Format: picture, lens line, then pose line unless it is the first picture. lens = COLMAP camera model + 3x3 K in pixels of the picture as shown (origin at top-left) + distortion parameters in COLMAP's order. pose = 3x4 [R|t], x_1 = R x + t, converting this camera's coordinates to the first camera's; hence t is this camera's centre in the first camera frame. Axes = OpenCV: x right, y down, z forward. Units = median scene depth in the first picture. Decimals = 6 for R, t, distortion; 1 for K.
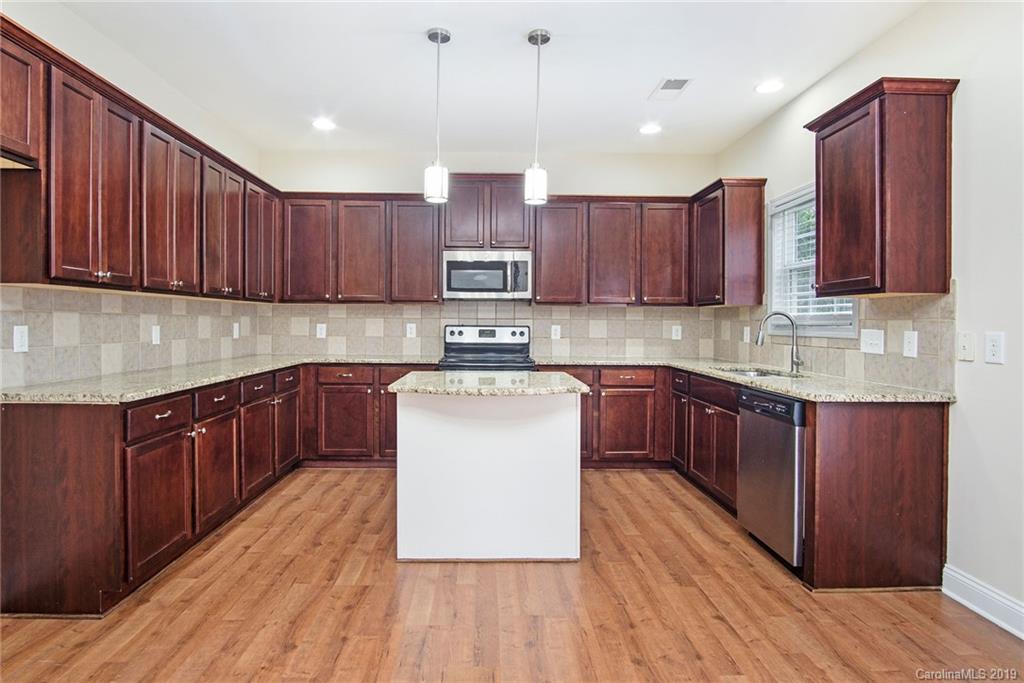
lens RADIAL K [[558.4, 0, 491.6], [0, 558.4, 313.5], [0, 0, 1]] dist [-0.004585, -0.001054]
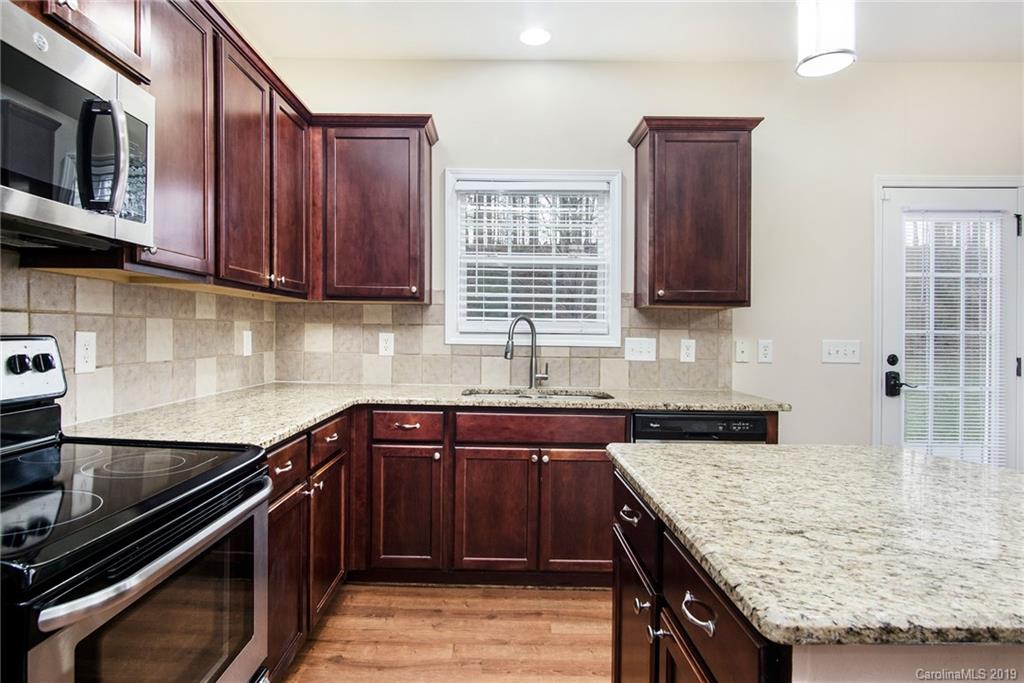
lens RADIAL K [[558.4, 0, 491.6], [0, 558.4, 313.5], [0, 0, 1]] dist [-0.004585, -0.001054]
pose [[0.027233, 0.024798, 0.999321, -0.423534], [-0.030801, 0.999238, -0.023956, 0.019301], [-0.999154, -0.030128, 0.027976, 1.440364]]
